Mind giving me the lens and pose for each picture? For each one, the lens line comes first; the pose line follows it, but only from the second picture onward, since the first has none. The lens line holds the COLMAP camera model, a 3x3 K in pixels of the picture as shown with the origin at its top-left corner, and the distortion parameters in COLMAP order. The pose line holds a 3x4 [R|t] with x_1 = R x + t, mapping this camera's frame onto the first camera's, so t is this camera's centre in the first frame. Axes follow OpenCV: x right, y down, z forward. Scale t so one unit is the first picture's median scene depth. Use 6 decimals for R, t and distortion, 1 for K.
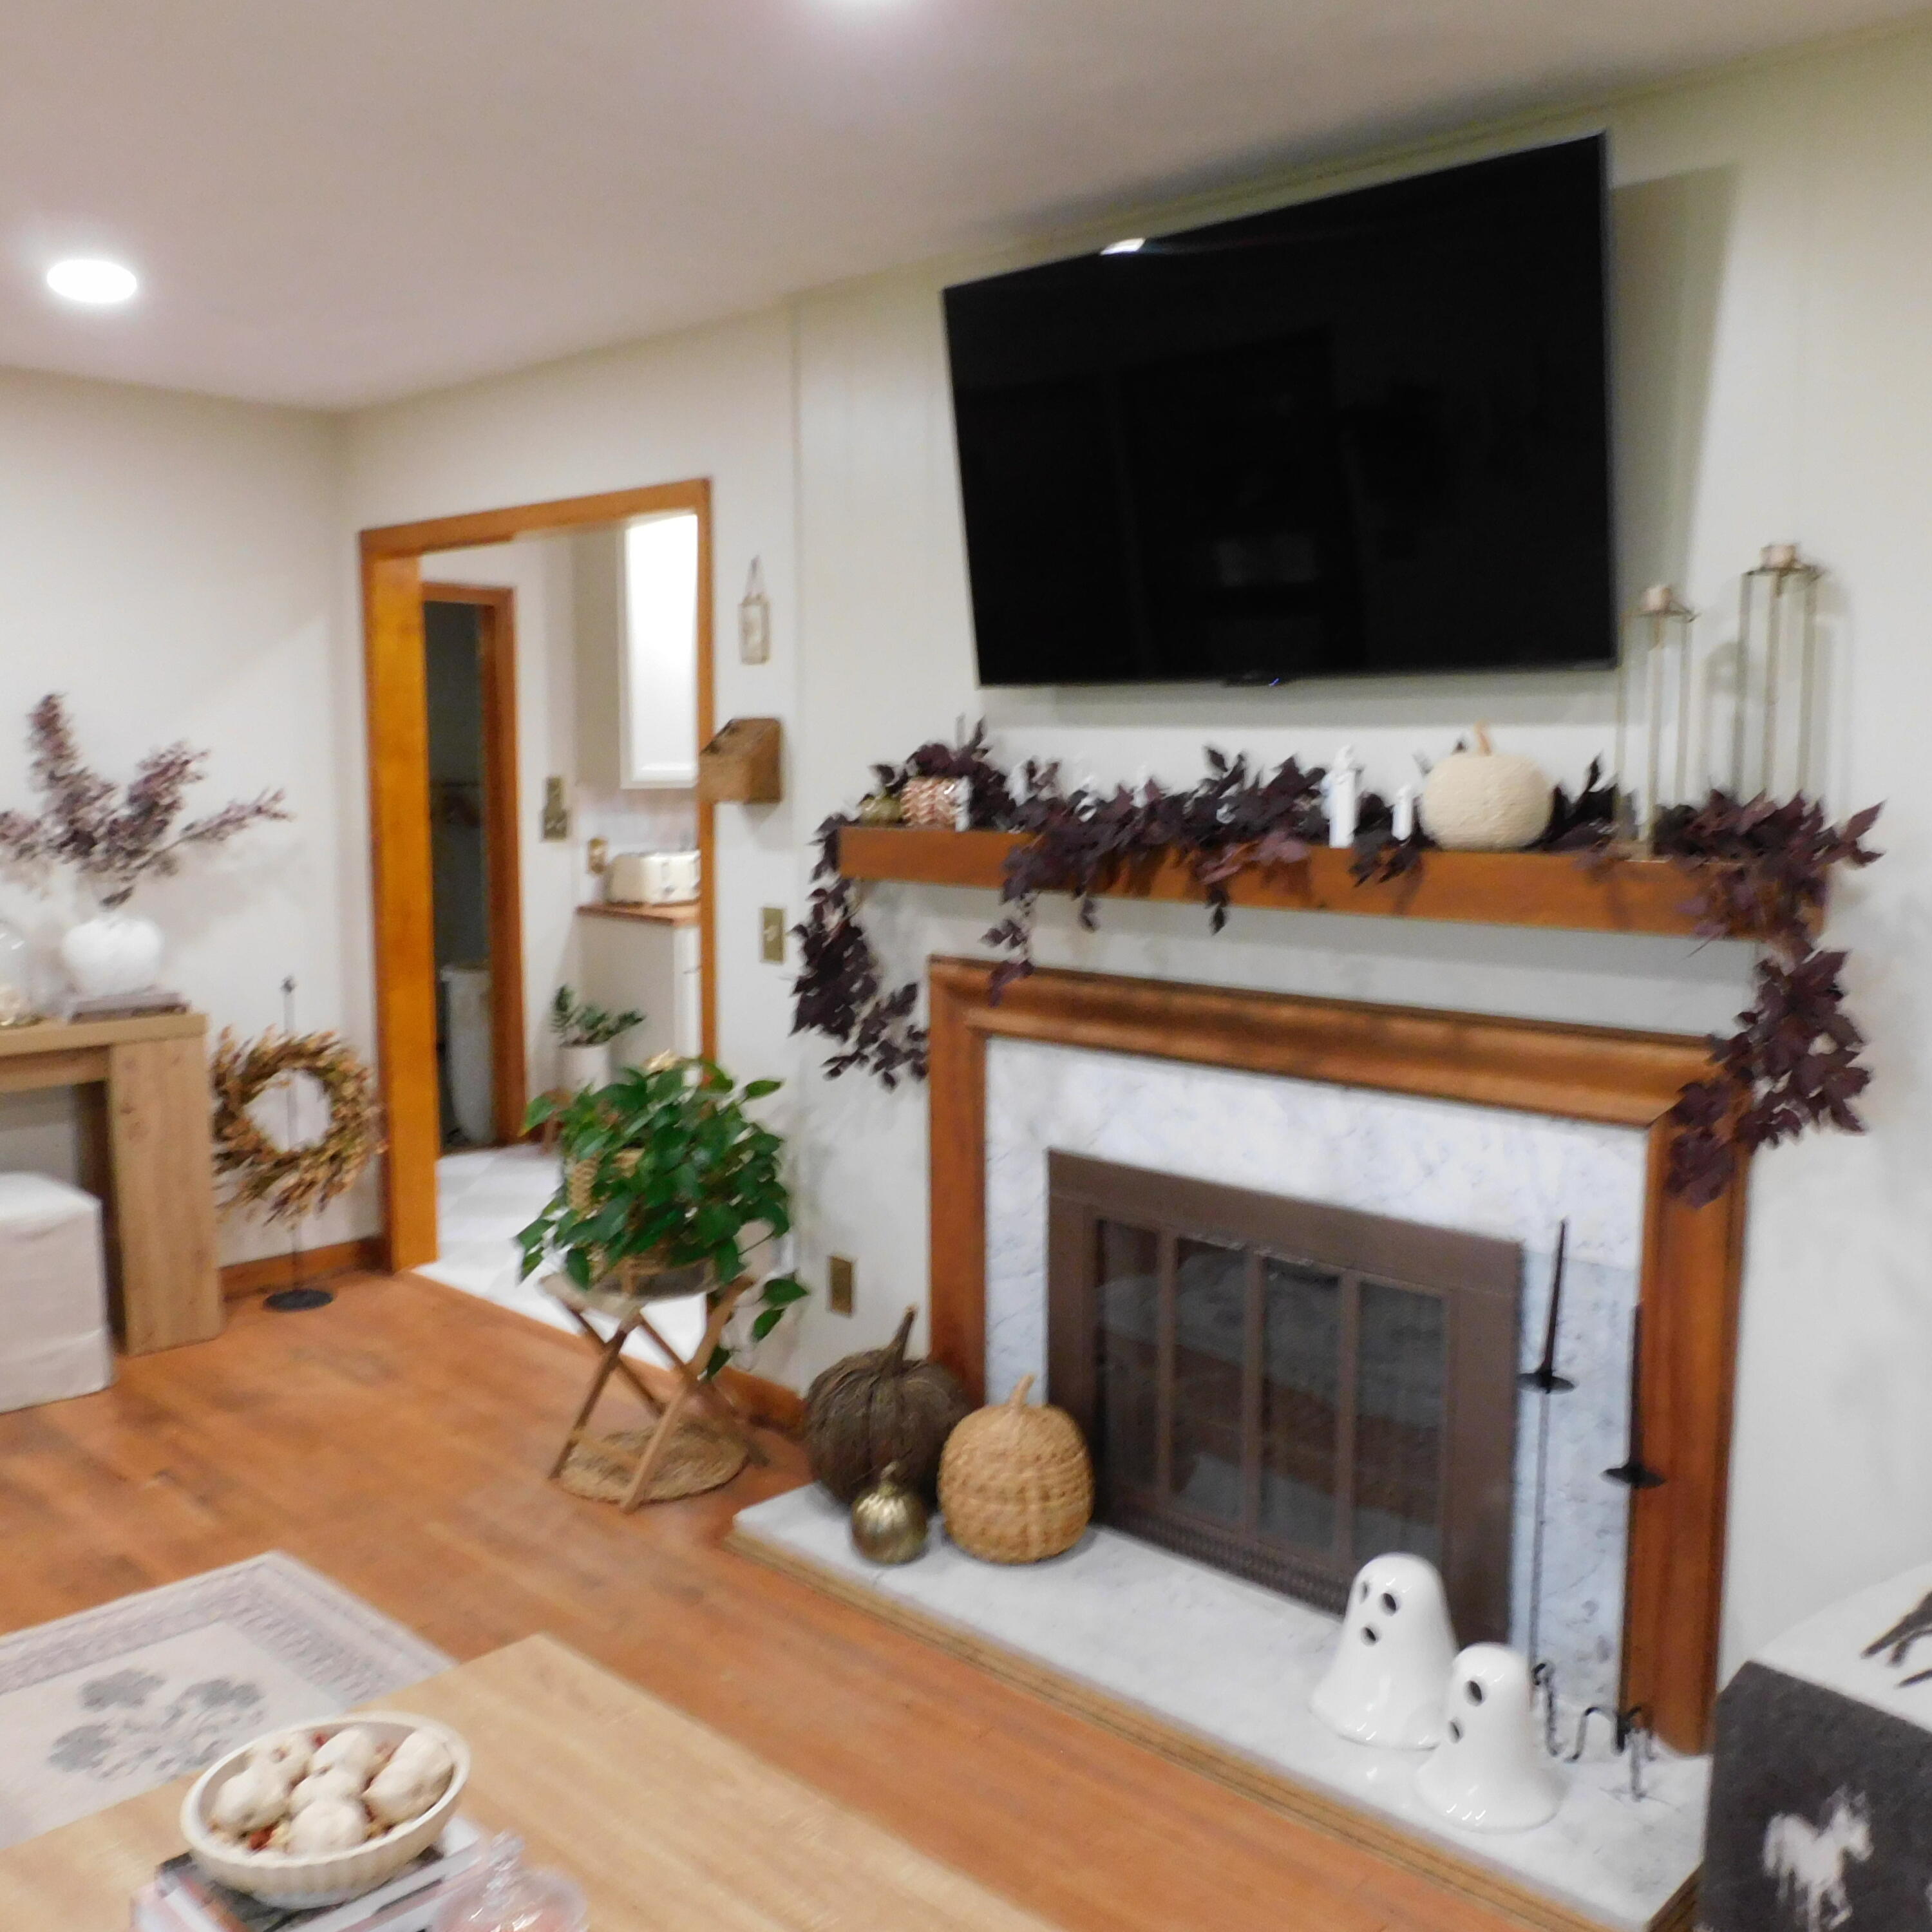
lens RADIAL K [[1843.2, 0, 966.0], [0, 1843.2, 966.0], [0, 0, 1]] dist [-0.009018, 0.004239]
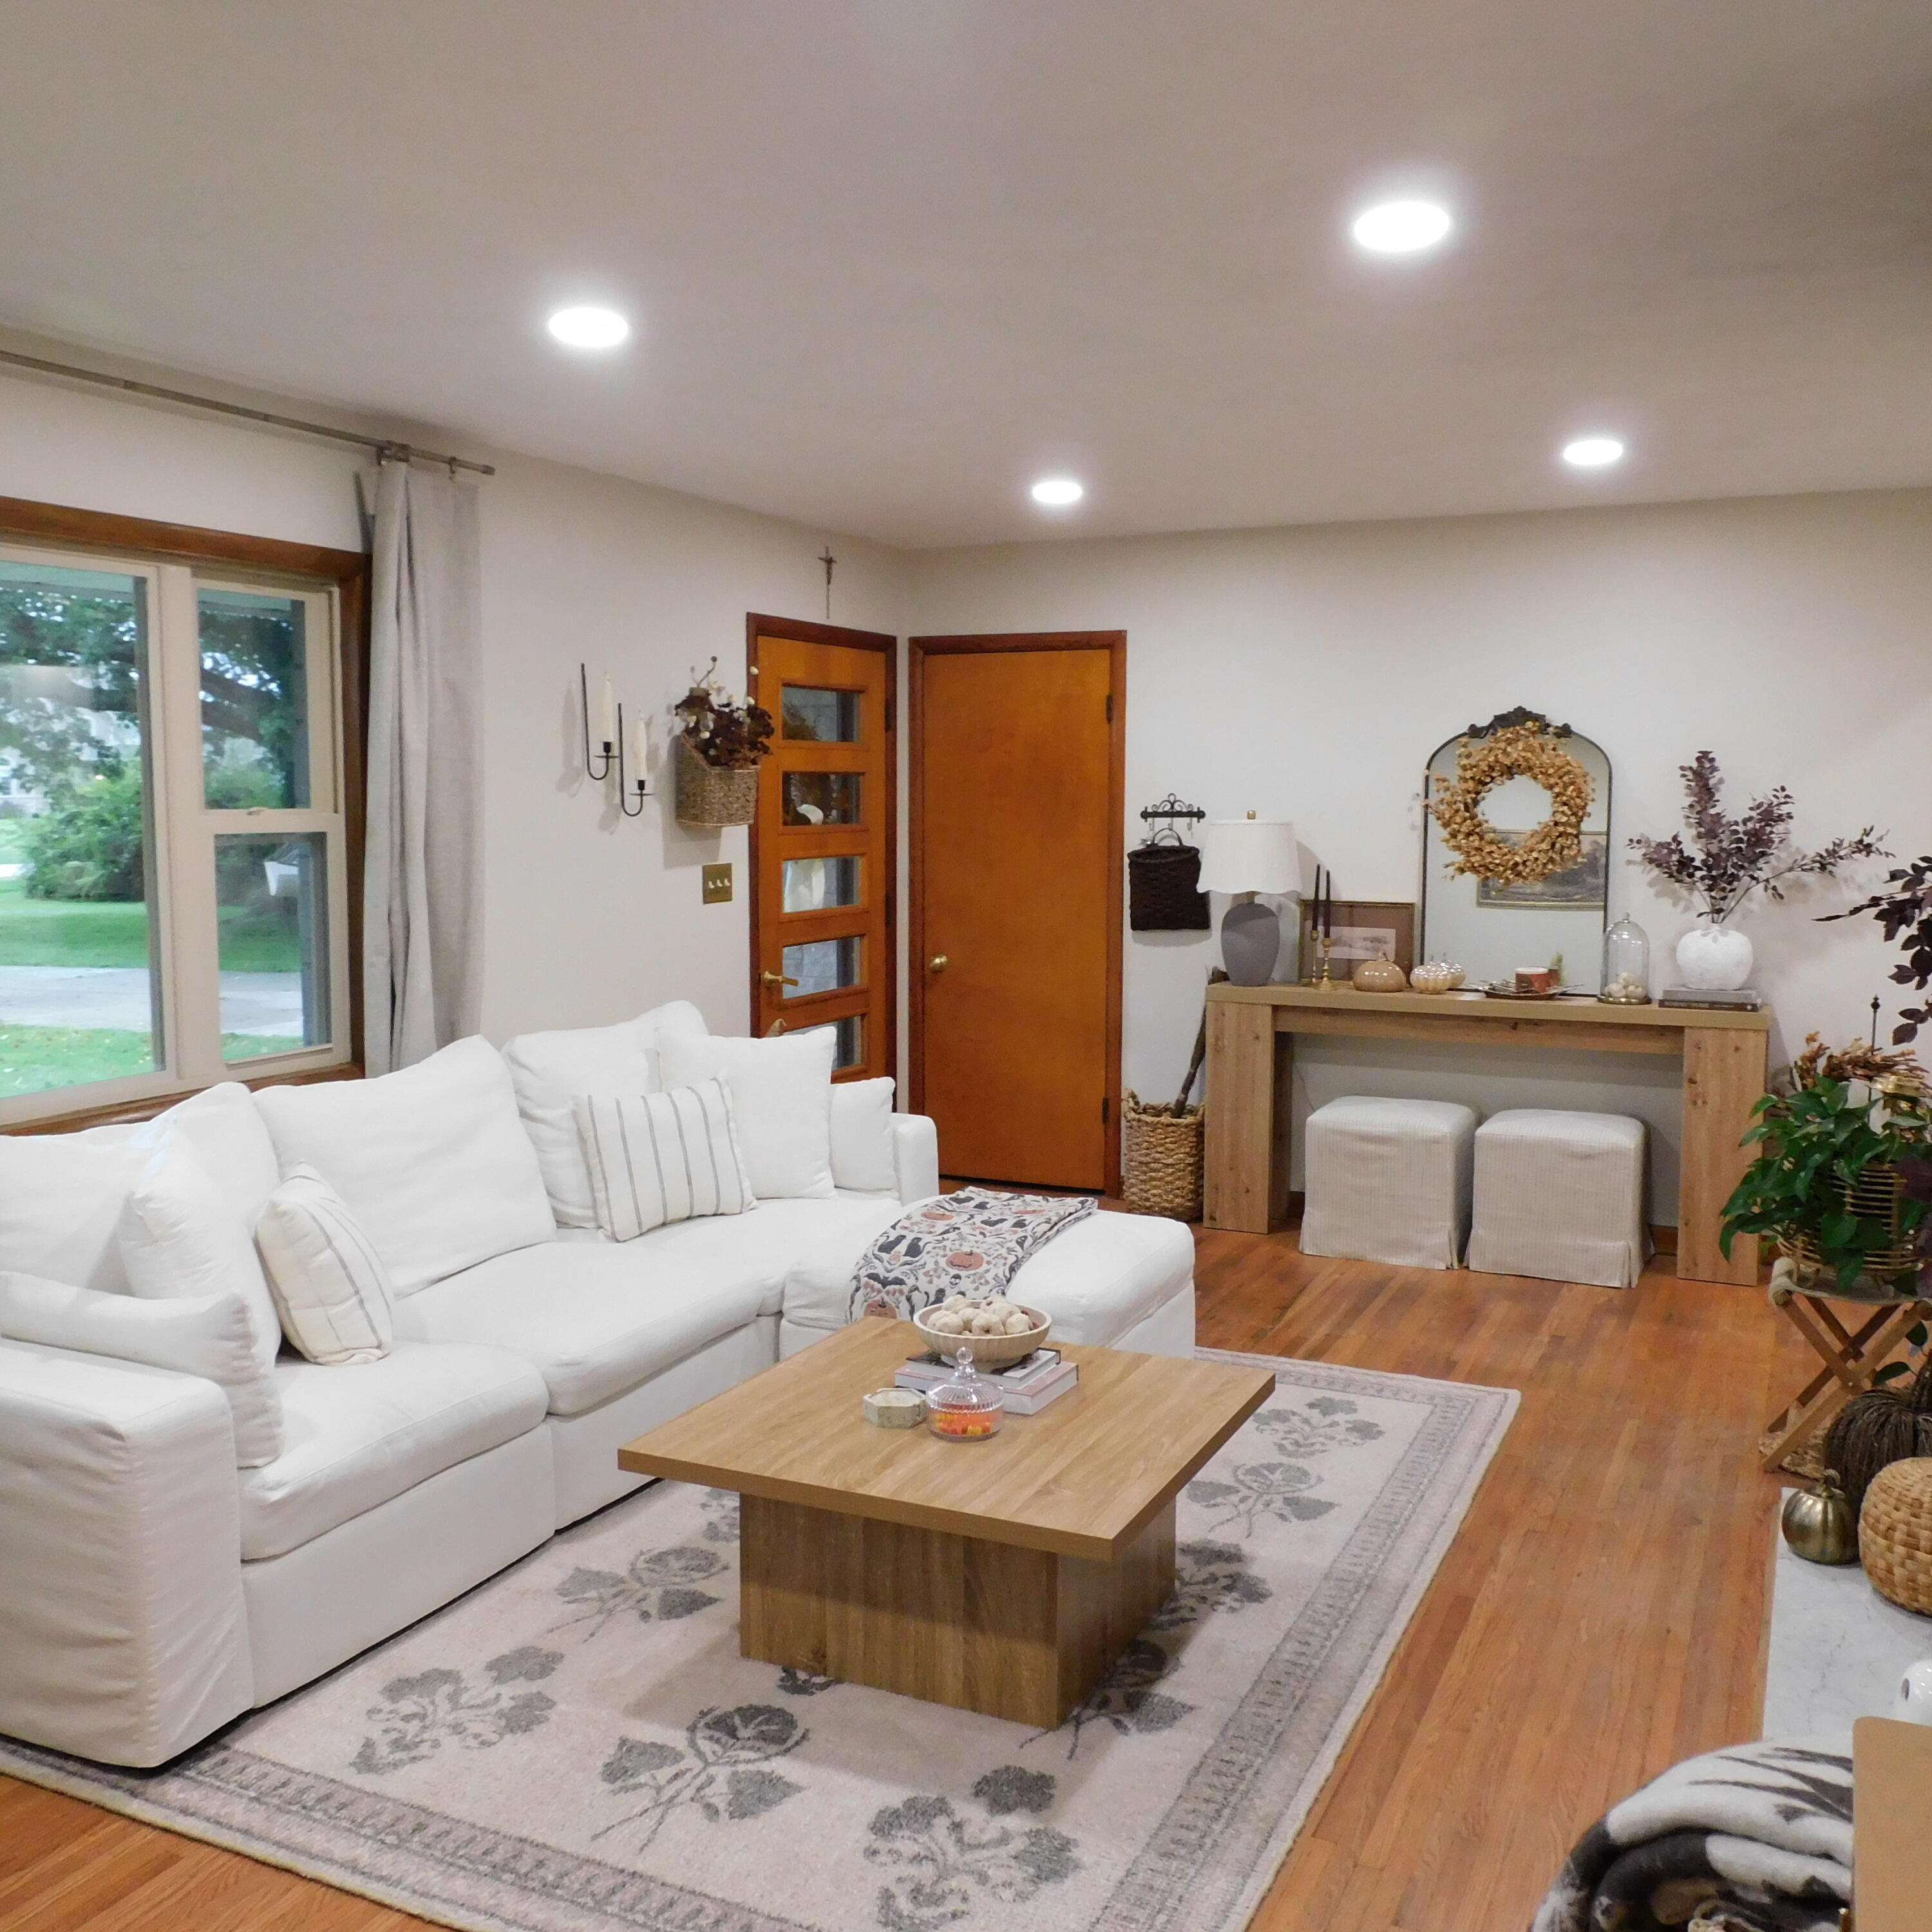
lens RADIAL K [[1843.2, 0, 966.0], [0, 1843.2, 966.0], [0, 0, 1]] dist [-0.009018, 0.004239]
pose [[0.308293, 0.085502, -0.947441, 0.746571], [-0.110285, 0.992450, 0.053678, -0.016083], [0.944877, 0.087940, 0.315394, 0.169951]]
